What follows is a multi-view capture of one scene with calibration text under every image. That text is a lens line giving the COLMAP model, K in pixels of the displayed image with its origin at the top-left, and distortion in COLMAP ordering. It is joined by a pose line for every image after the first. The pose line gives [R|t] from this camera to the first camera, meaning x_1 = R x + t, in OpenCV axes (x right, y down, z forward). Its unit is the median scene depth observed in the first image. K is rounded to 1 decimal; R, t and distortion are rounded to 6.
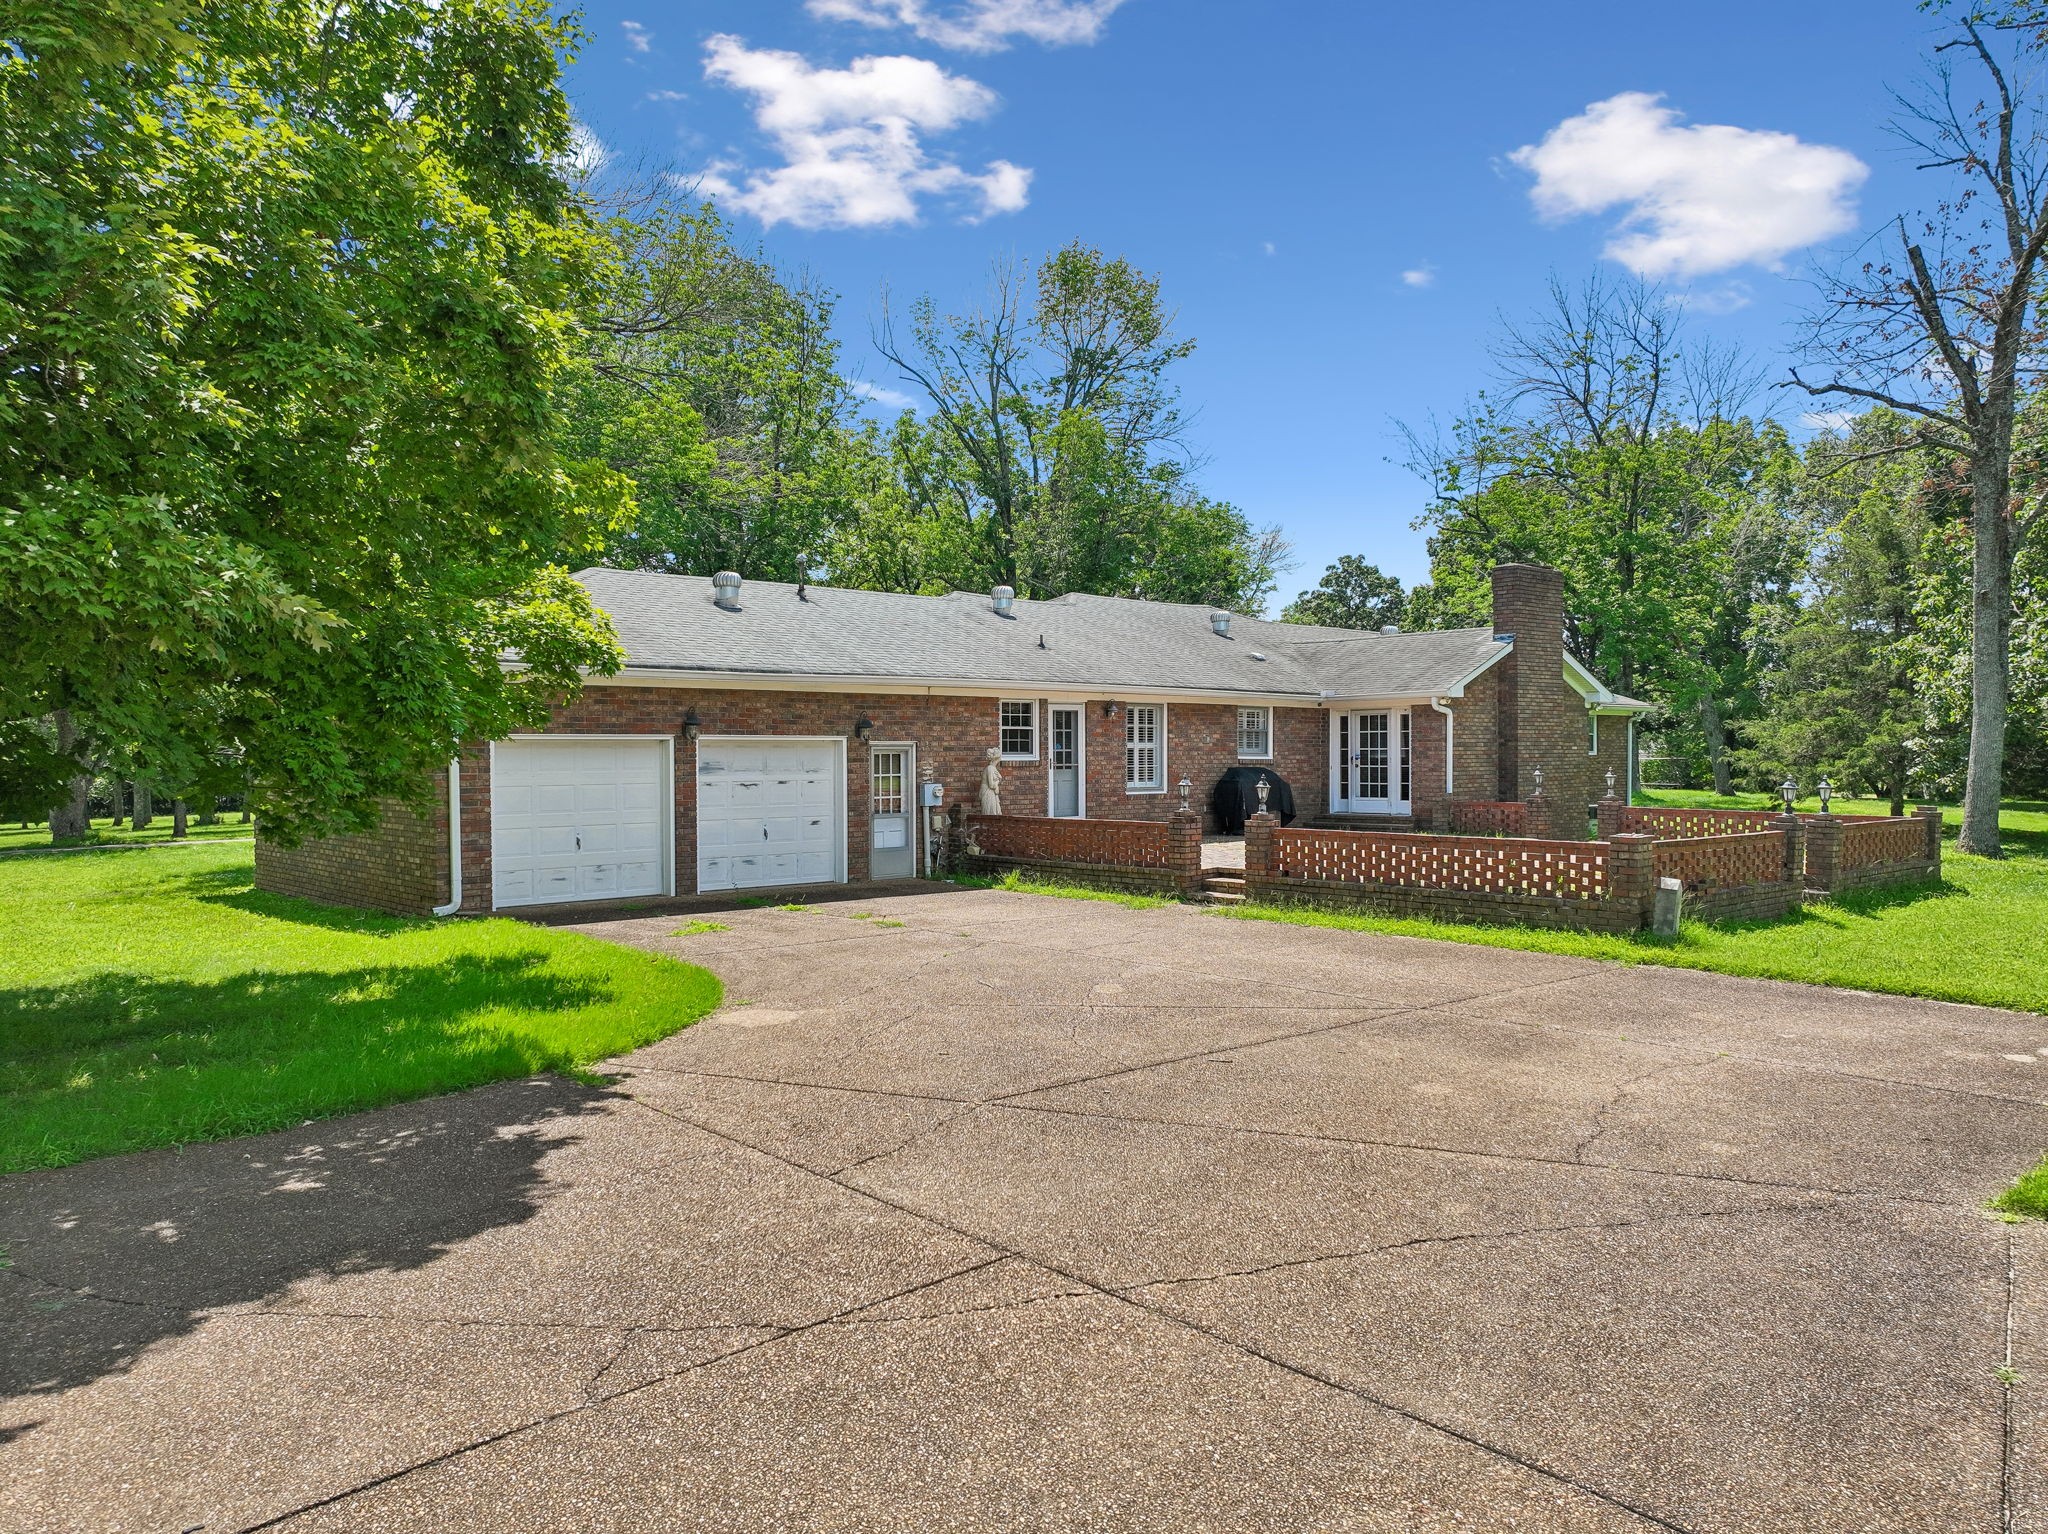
lens RADIAL K [[1452.7, 0, 1105.4], [0, 1452.7, 761.2], [0, 0, 1]] dist [-0.048969, 0.181660]
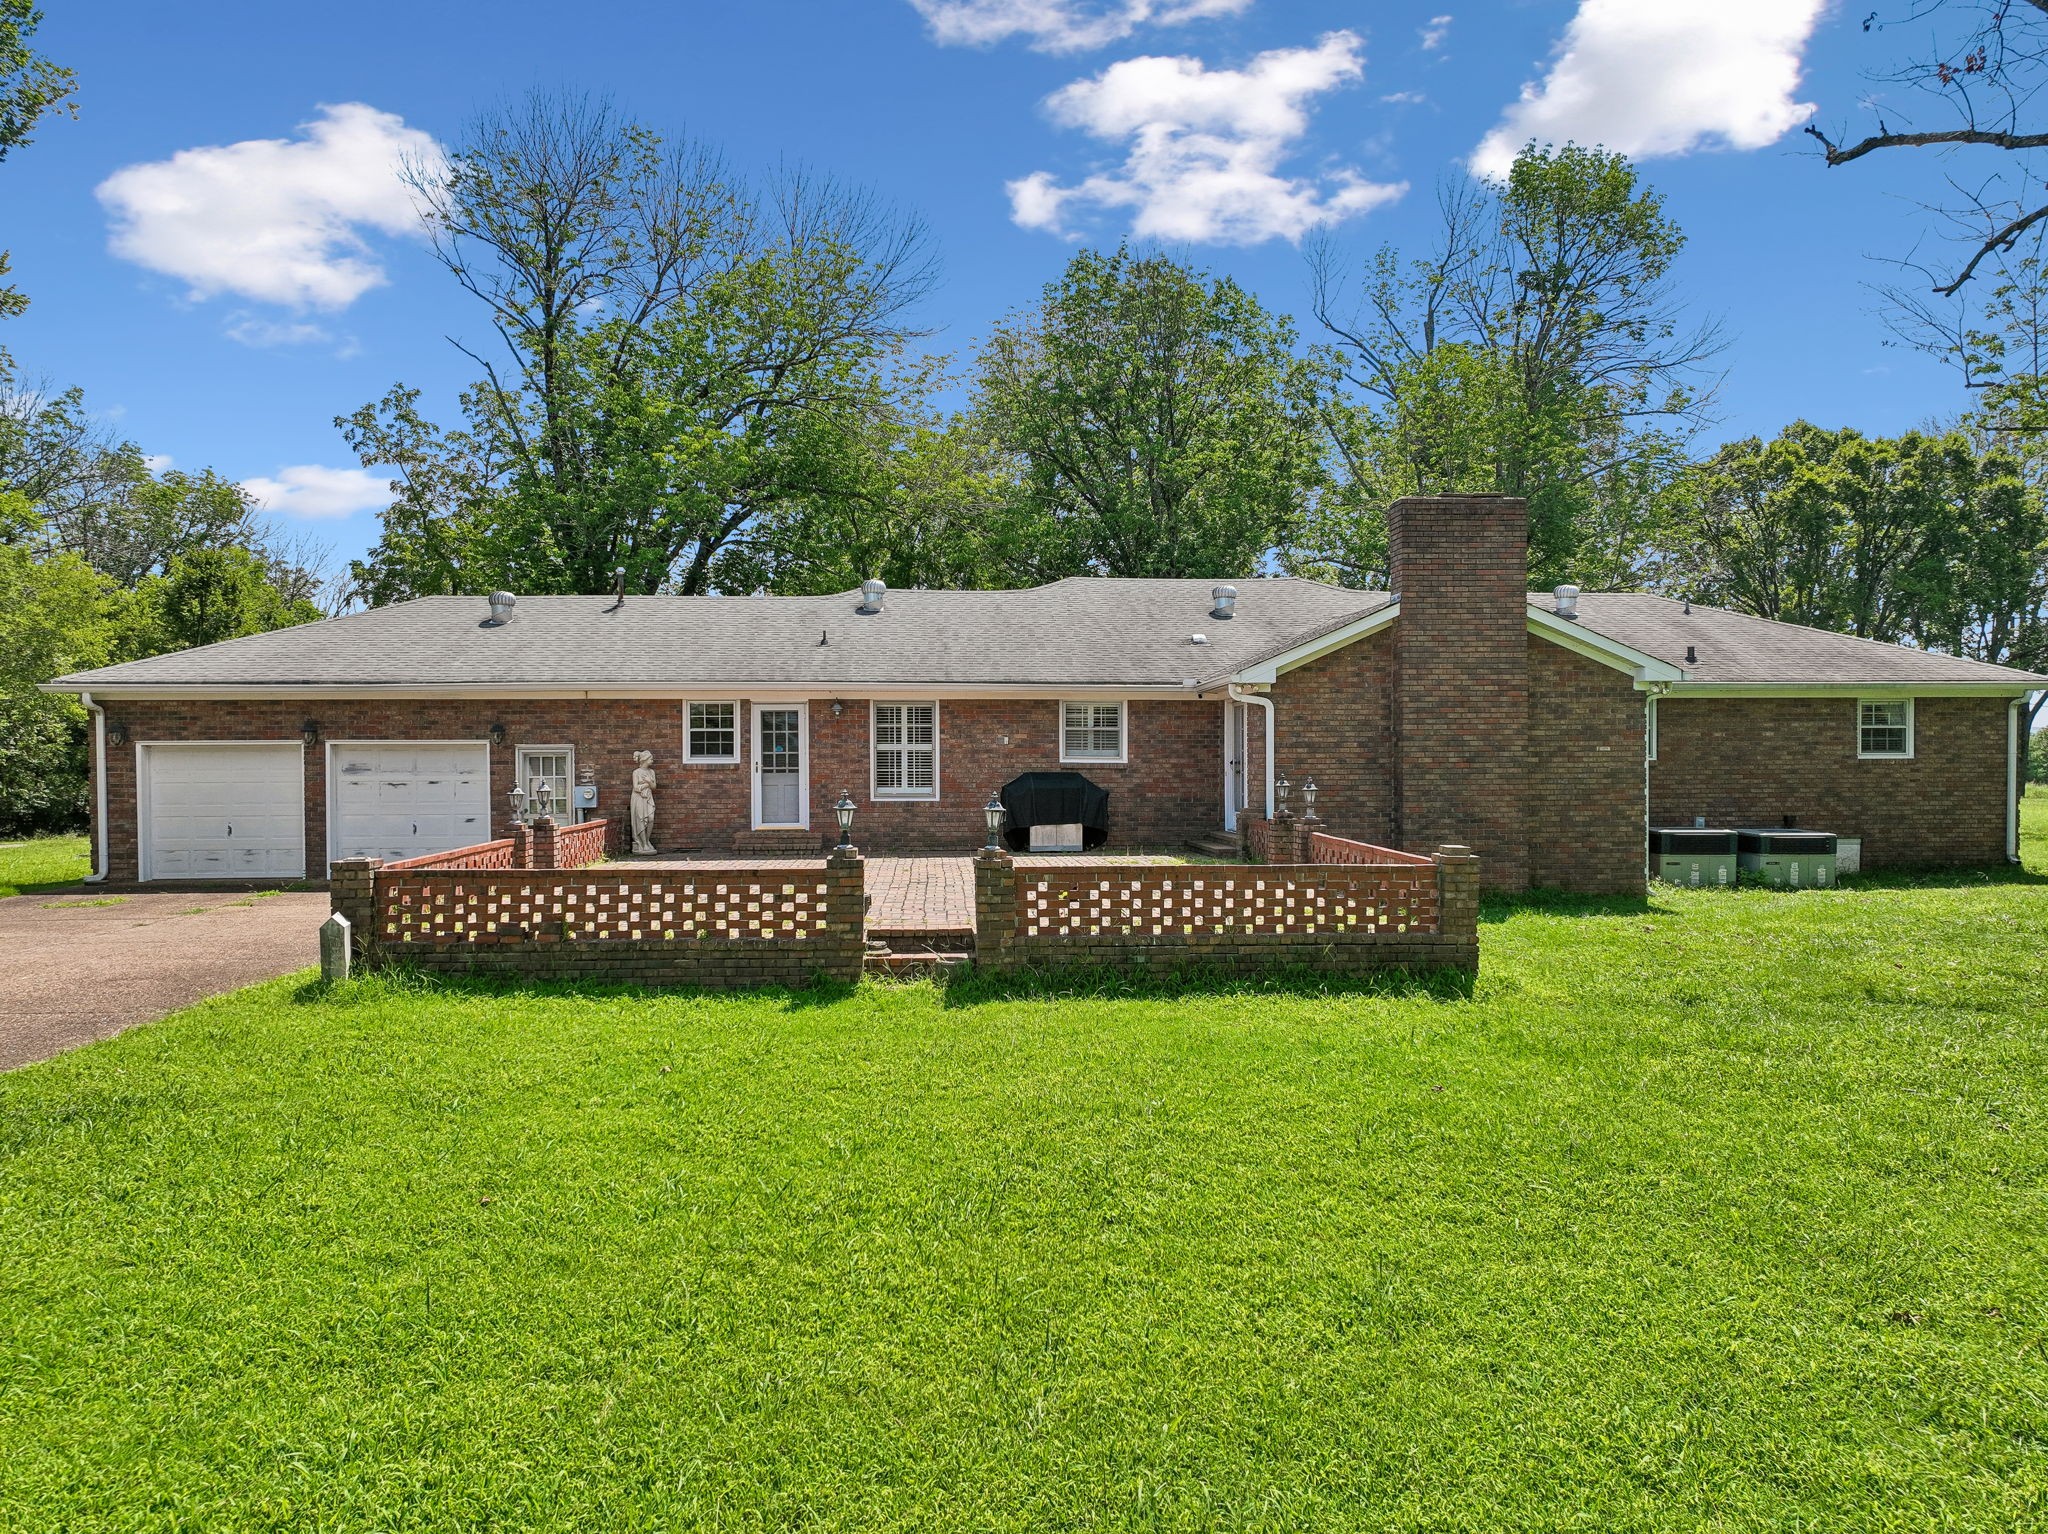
lens RADIAL K [[1491.9, 0, 1024.0], [0, 1491.9, 767.0], [0, 0, 1]] dist [-0.002298, 0.007906]
pose [[0.773243, 0.006319, -0.634078, 0.729082], [-0.003844, 0.999979, 0.005277, -0.004210], [0.634098, -0.001643, 0.773251, 0.356359]]
